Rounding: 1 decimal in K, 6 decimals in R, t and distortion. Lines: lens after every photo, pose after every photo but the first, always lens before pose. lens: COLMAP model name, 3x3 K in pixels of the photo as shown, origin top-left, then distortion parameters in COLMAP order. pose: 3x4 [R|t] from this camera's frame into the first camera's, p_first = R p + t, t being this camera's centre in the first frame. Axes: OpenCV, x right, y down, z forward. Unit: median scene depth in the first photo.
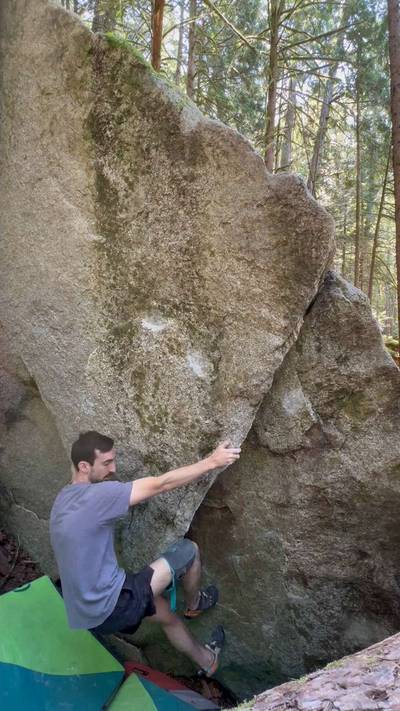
lens RADIAL K [[323.7, 0, 198.2], [0, 323.7, 353.3], [0, 0, 1]] dist [-0.000510, 0.000162]
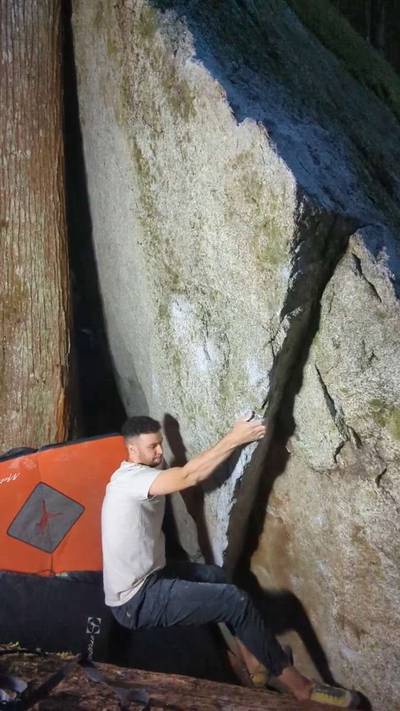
lens RADIAL K [[415.7, 0, 198.0], [0, 415.7, 347.6], [0, 0, 1]] dist [0.002474, -0.000085]
pose [[0.831812, 0.026400, -0.554429, 0.557765], [0.046189, 0.992112, 0.116538, -0.113239], [0.553132, -0.122546, 0.824031, 0.050163]]
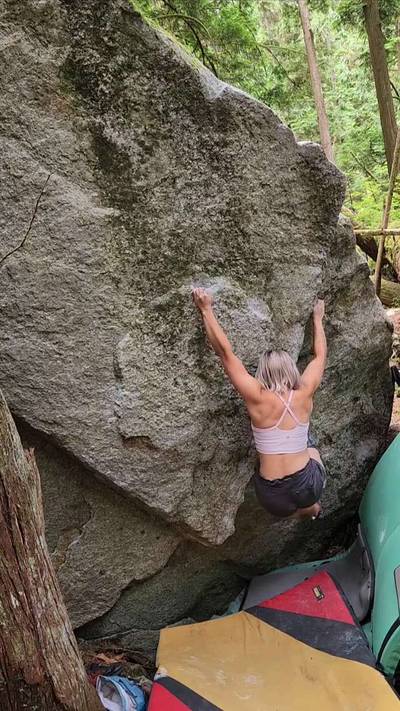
lens RADIAL K [[606.4, 0, 197.5], [0, 606.4, 356.9], [0, 0, 1]] dist [0.024399, -0.003491]
pose [[0.689131, -0.392878, 0.608888, -1.402129], [0.243124, 0.916918, 0.316467, -0.501094], [-0.682634, -0.070052, 0.727395, -0.381030]]
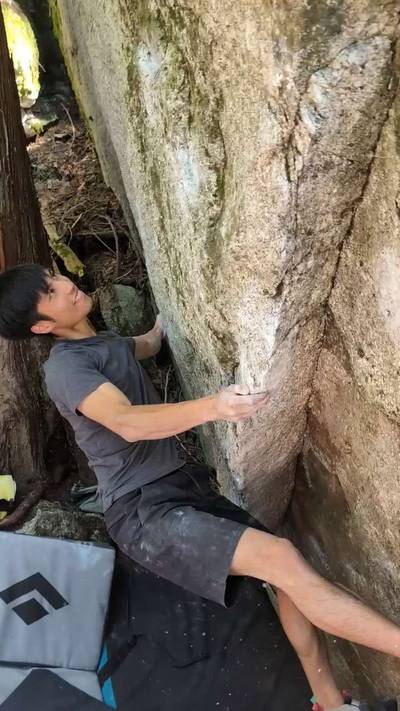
lens RADIAL K [[643.6, 0, 200.0], [0, 643.6, 355.5], [0, 0, 1]] dist [0.002988, -0.000790]
pose [[0.722752, 0.250206, -0.644226, 0.556899], [0.057792, 0.907018, 0.417106, -0.089628], [0.688687, -0.338696, 0.641089, 0.372782]]
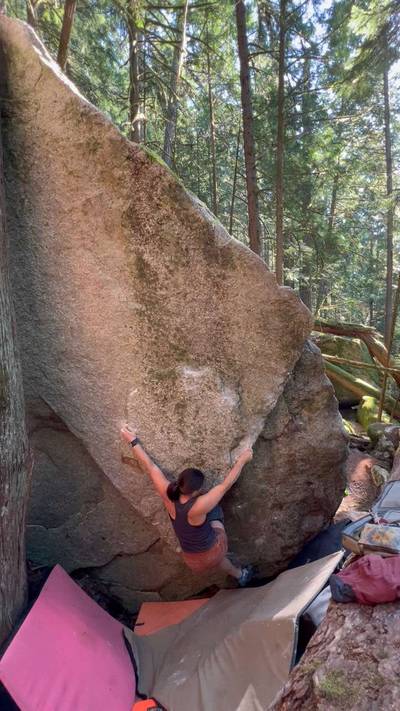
lens RADIAL K [[328.2, 0, 193.3], [0, 328.2, 358.8], [0, 0, 1]] dist [-0.001933, -0.000049]
pose [[0.912031, -0.106205, 0.396132, -0.717697], [0.058362, 0.989668, 0.130965, -0.339103], [-0.405948, -0.096325, 0.908806, -0.327313]]
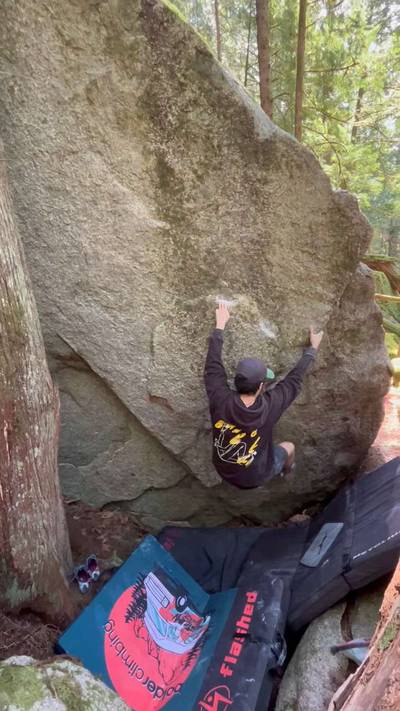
lens RADIAL K [[331.6, 0, 191.0], [0, 331.6, 364.0], [0, 0, 1]] dist [-0.002052, -0.000673]
pose [[0.919588, -0.201281, 0.337408, -0.763573], [0.091916, 0.945183, 0.313336, -0.277745], [-0.381981, -0.257127, 0.887680, -0.170820]]
